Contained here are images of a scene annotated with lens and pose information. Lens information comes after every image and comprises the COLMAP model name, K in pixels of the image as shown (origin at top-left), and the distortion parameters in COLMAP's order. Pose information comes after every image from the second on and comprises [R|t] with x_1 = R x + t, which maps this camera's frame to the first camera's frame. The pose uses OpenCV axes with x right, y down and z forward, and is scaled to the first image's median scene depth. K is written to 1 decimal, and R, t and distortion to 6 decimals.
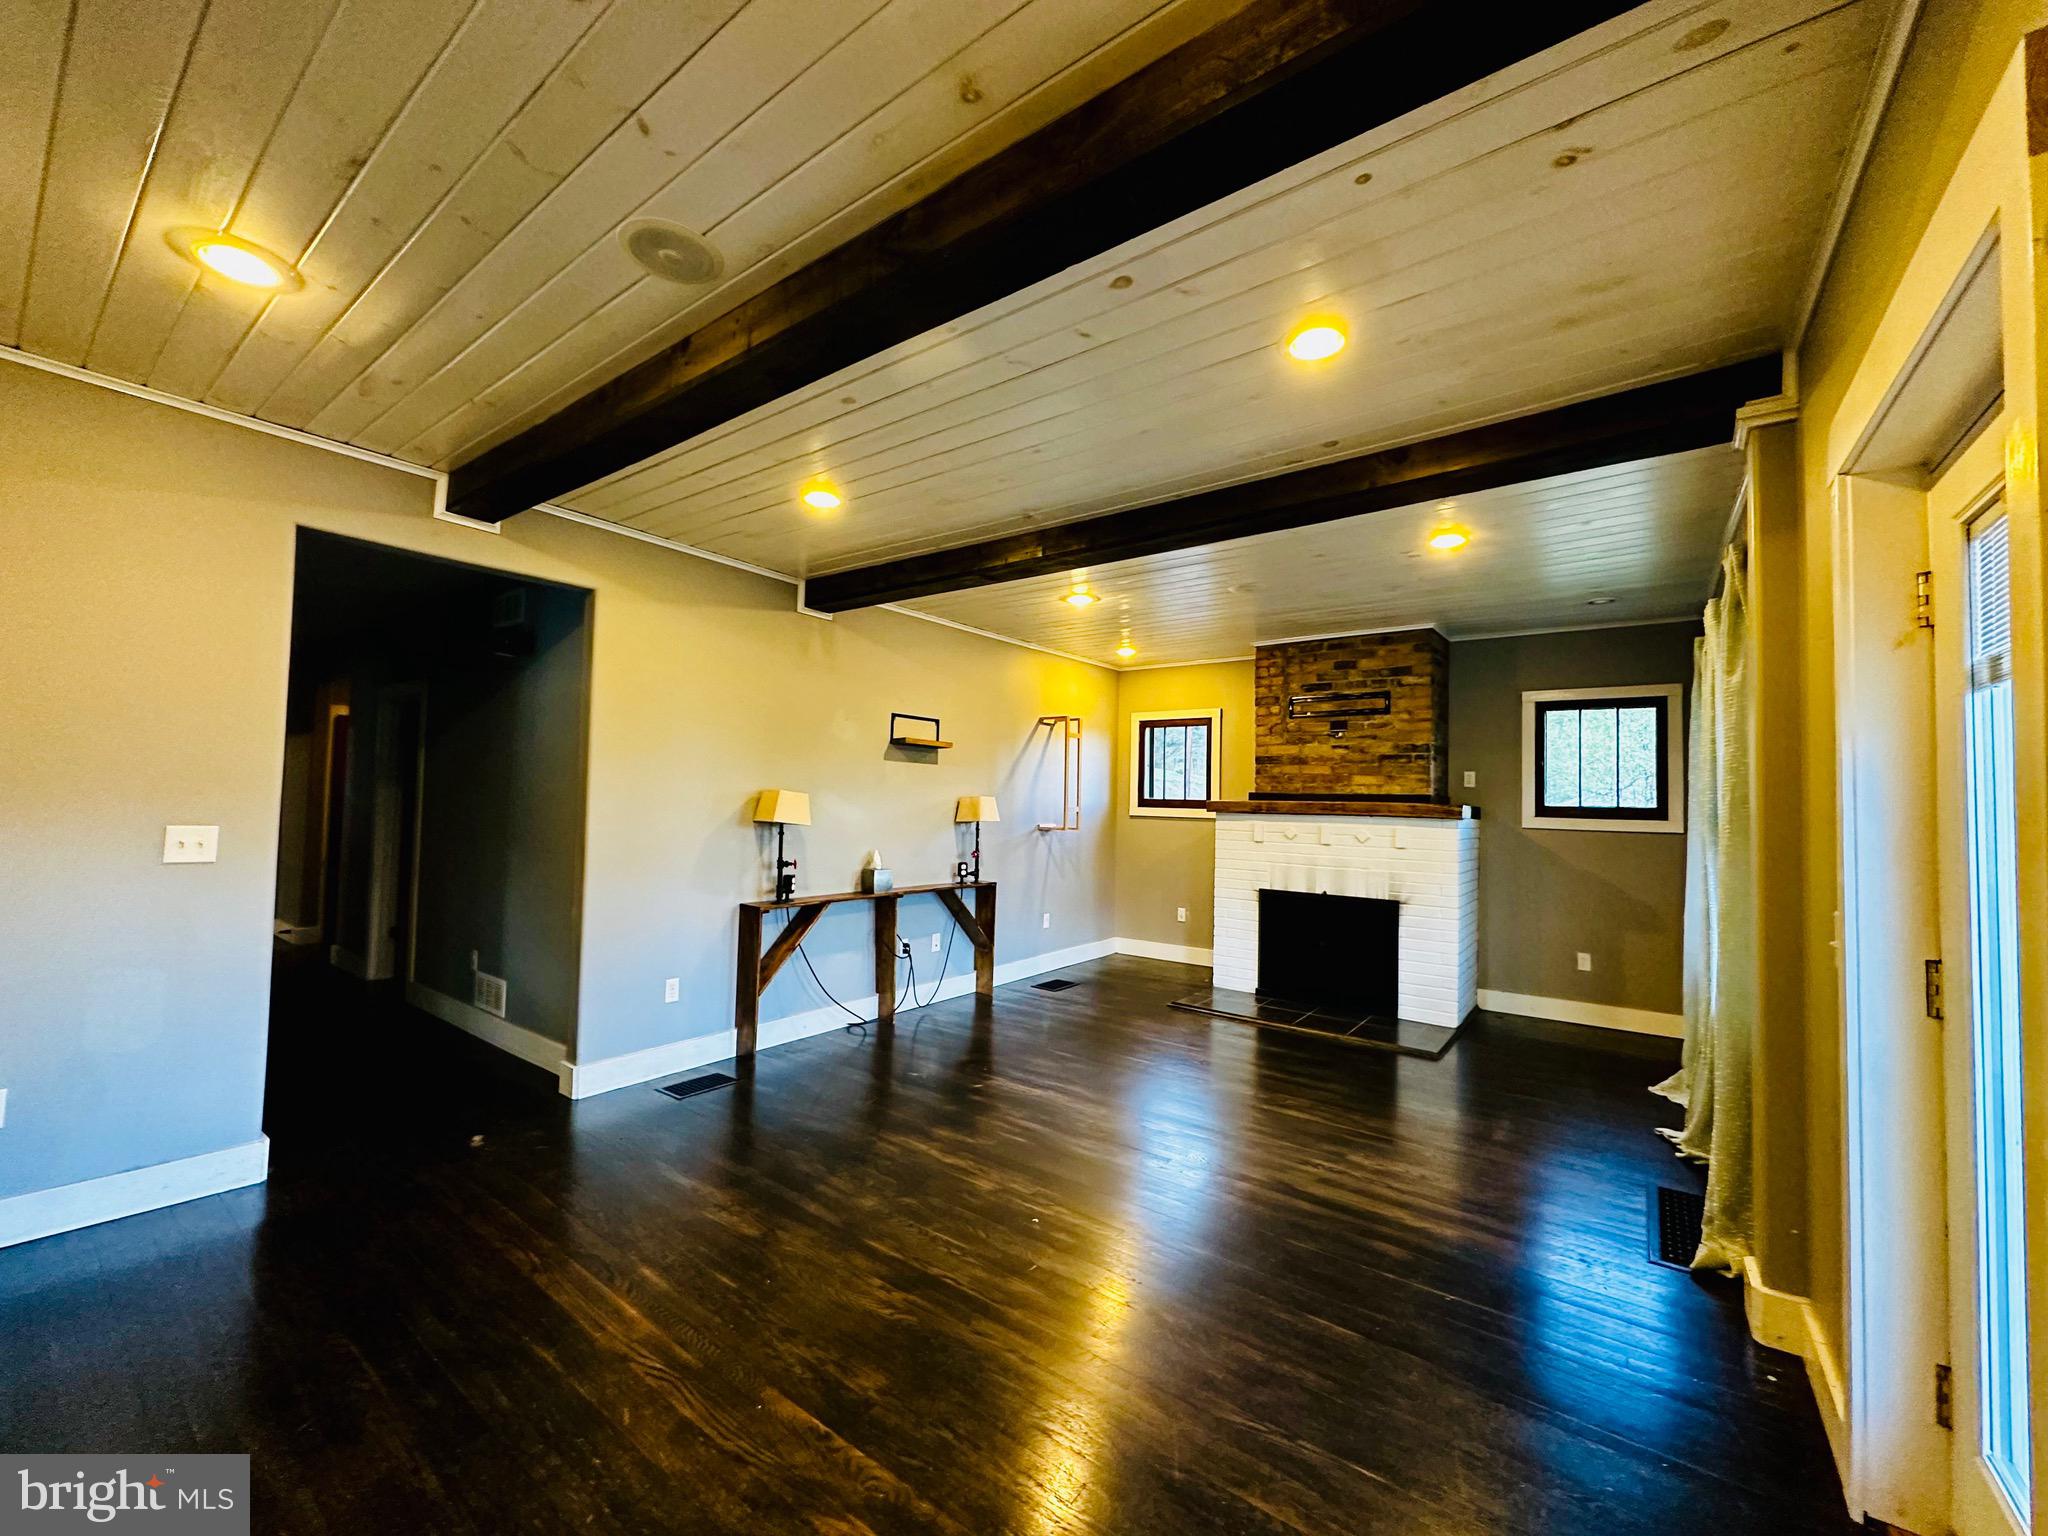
lens RADIAL K [[817.2, 0, 1031.3], [0, 817.2, 771.5], [0, 0, 1]] dist [-0.005687, 0.002091]
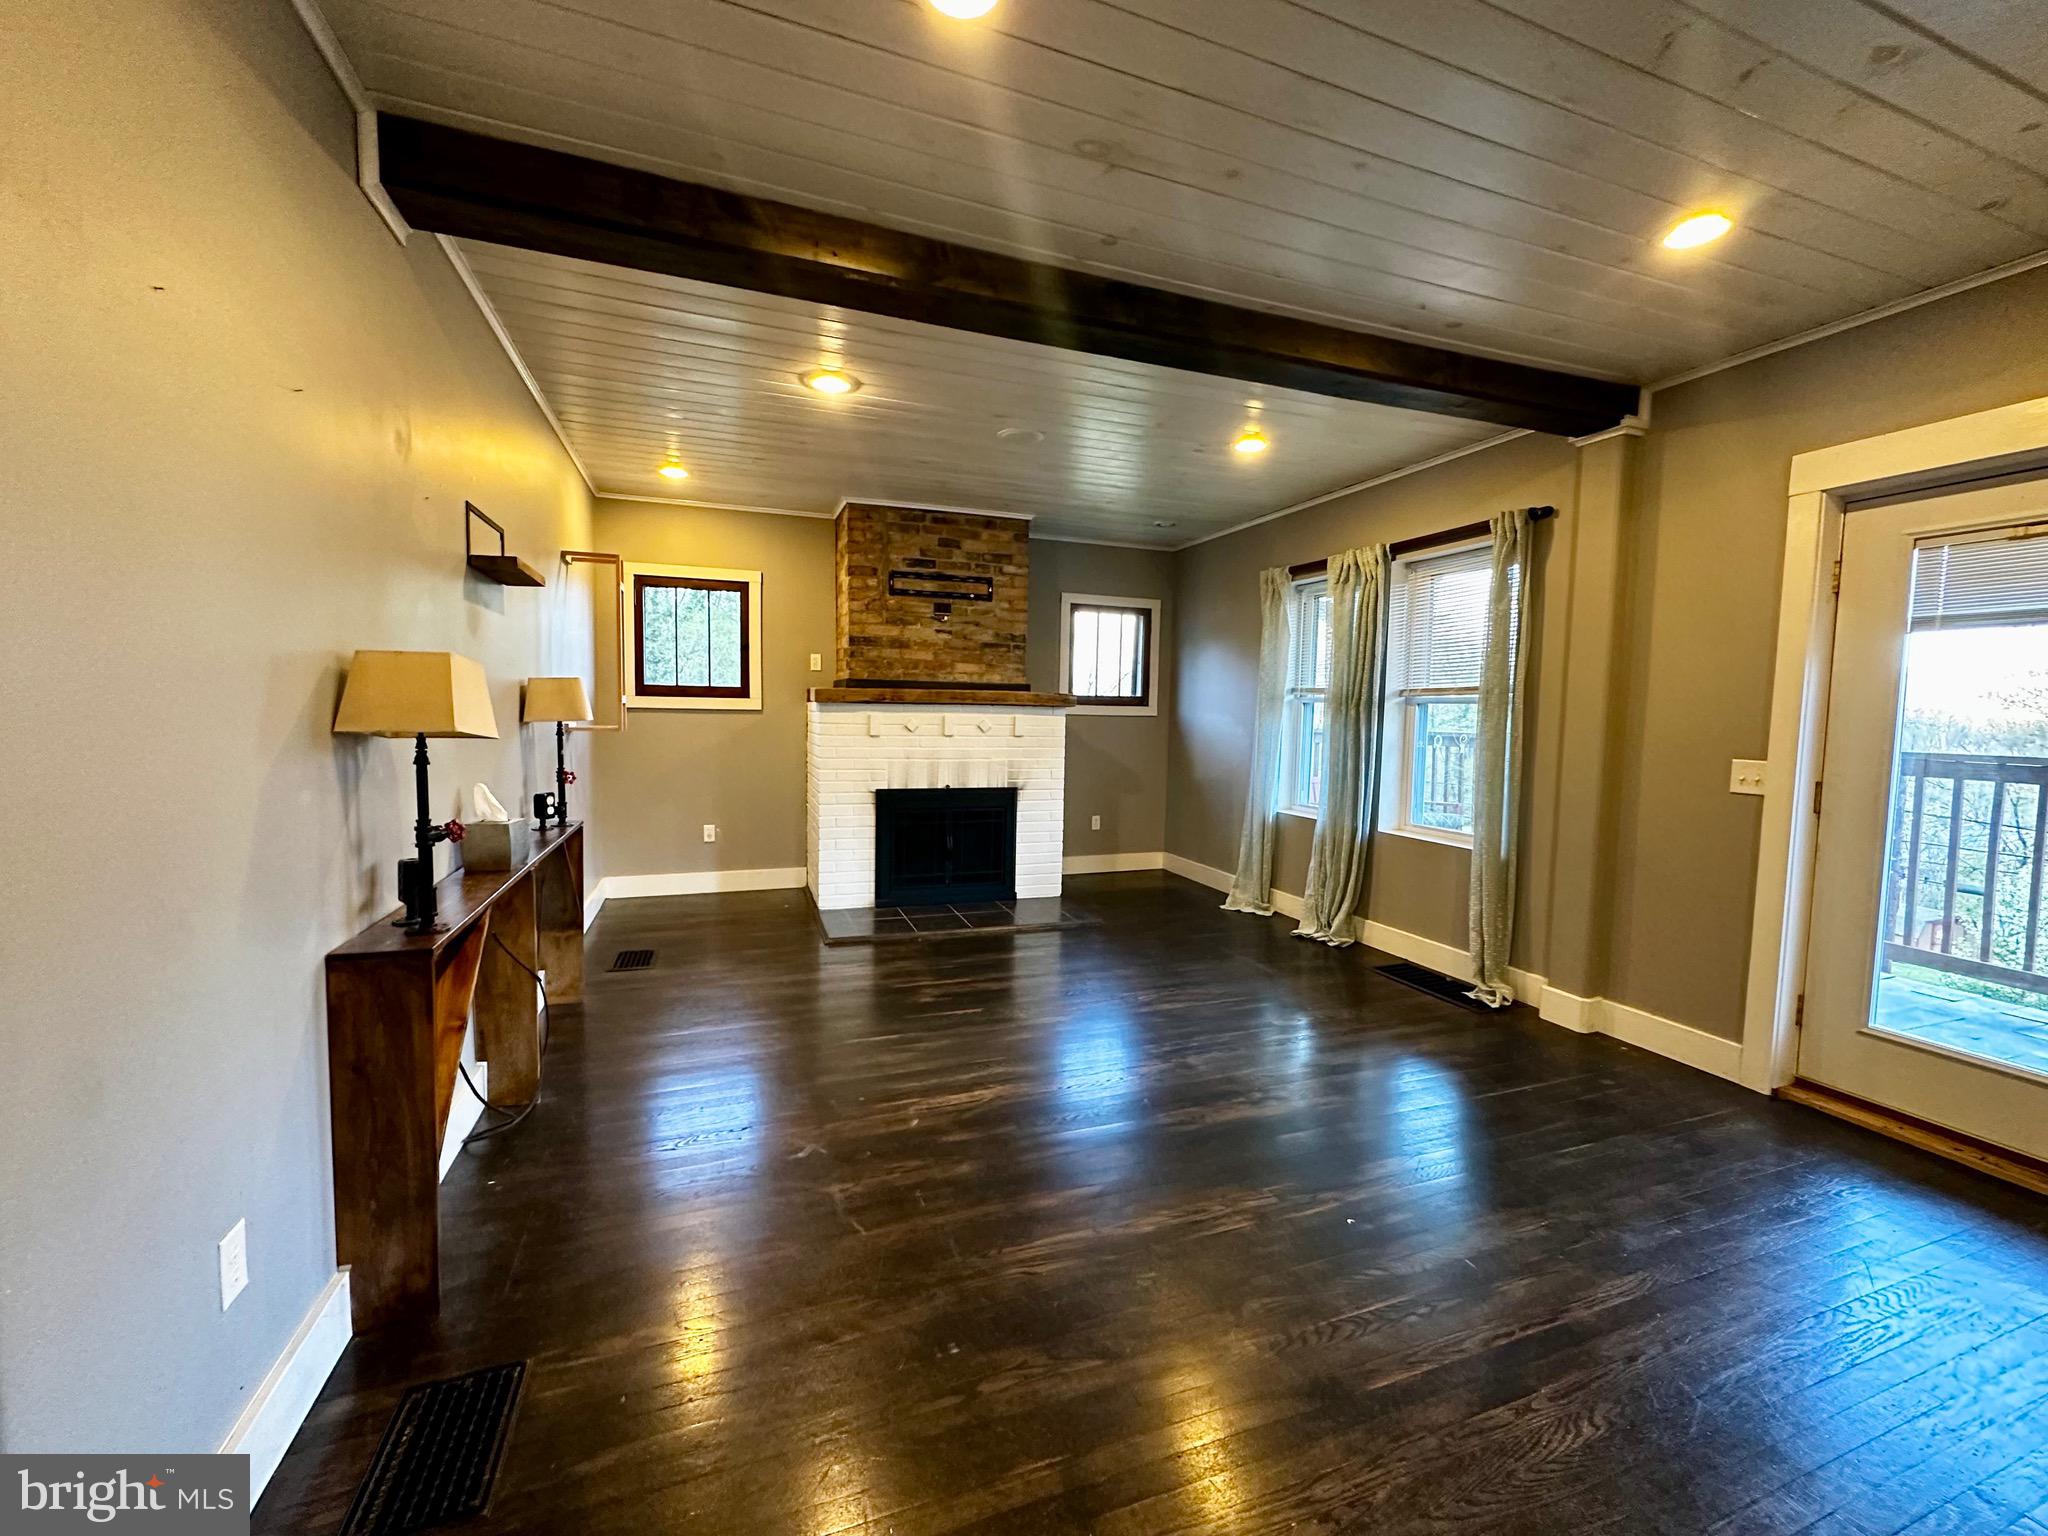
lens RADIAL K [[817.2, 0, 1022.9], [0, 817.2, 763.0], [0, 0, 1]] dist [-0.005687, 0.002091]
pose [[0.548693, -0.069490, 0.833131, -0.369301], [-0.035967, 0.993655, 0.106567, 0.017083], [-0.835250, -0.088438, 0.542712, 0.406835]]
